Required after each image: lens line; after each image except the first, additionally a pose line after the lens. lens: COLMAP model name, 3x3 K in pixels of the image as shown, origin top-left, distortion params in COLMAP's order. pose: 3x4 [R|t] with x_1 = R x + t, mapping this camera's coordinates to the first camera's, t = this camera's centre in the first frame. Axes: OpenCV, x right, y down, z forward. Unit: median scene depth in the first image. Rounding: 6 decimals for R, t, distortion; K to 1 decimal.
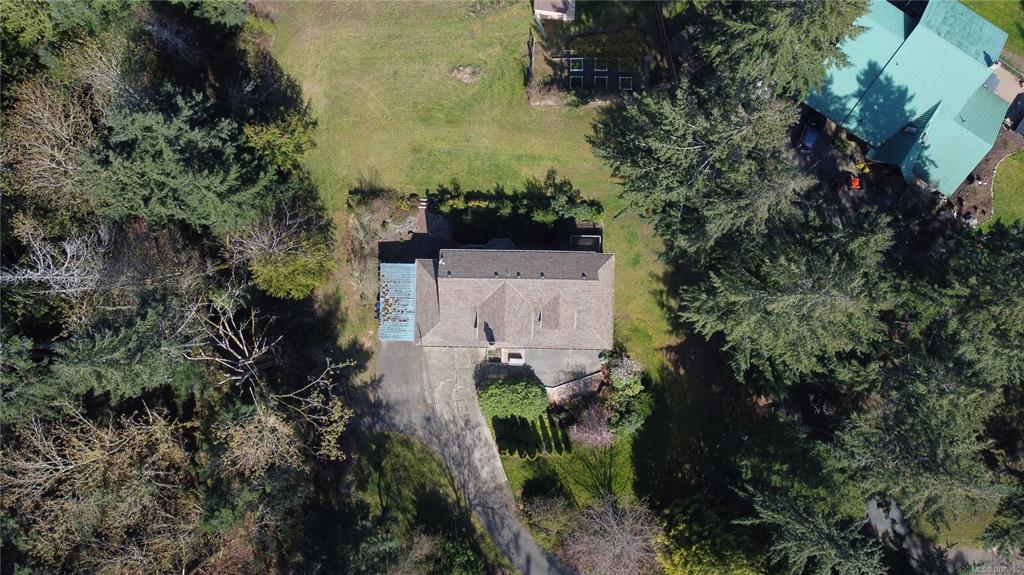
lens RADIAL K [[767.9, 0, 514.4], [0, 767.9, 291.0], [0, 0, 1]] dist [0.001070, -0.005186]
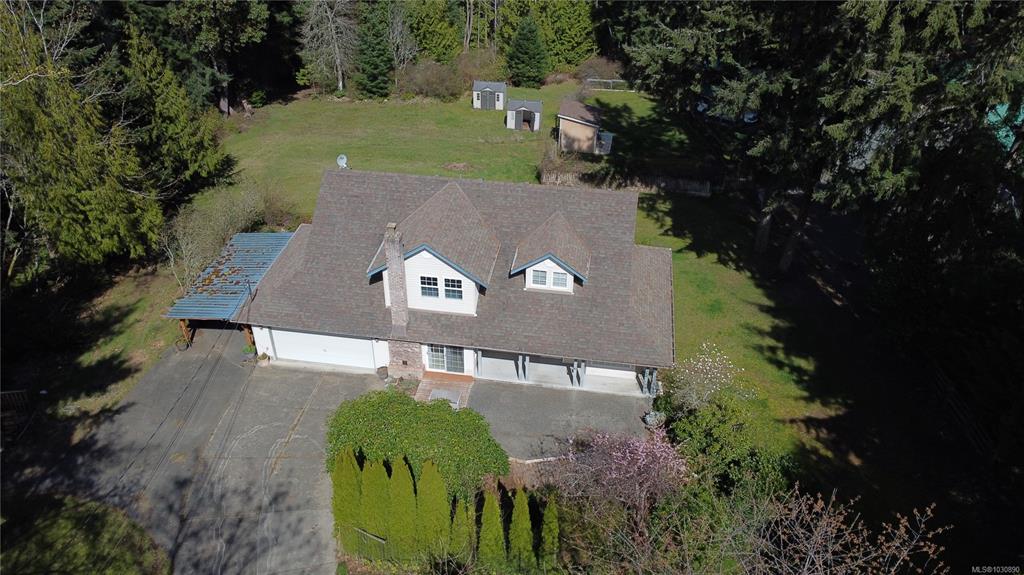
lens RADIAL K [[767.9, 0, 515.8], [0, 767.9, 288.7], [0, 0, 1]] dist [0.001070, -0.005186]
pose [[0.991660, 0.076381, -0.103809, 0.079872], [-0.128819, 0.562490, -0.816707, 0.396389], [-0.003990, 0.823268, 0.567639, 0.703340]]
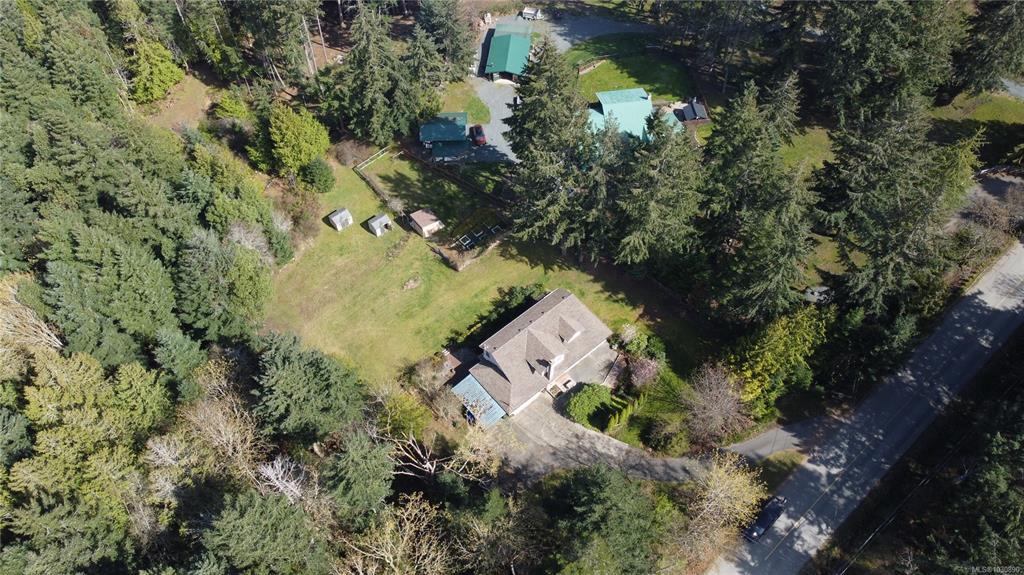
lens RADIAL K [[767.9, 0, 516.0], [0, 767.9, 302.8], [0, 0, 1]] dist [0.001070, -0.005186]
pose [[0.745698, -0.567935, 0.348403, -0.466943], [0.666280, 0.637546, -0.386789, 0.464005], [-0.002452, 0.520562, 0.853820, -0.253515]]
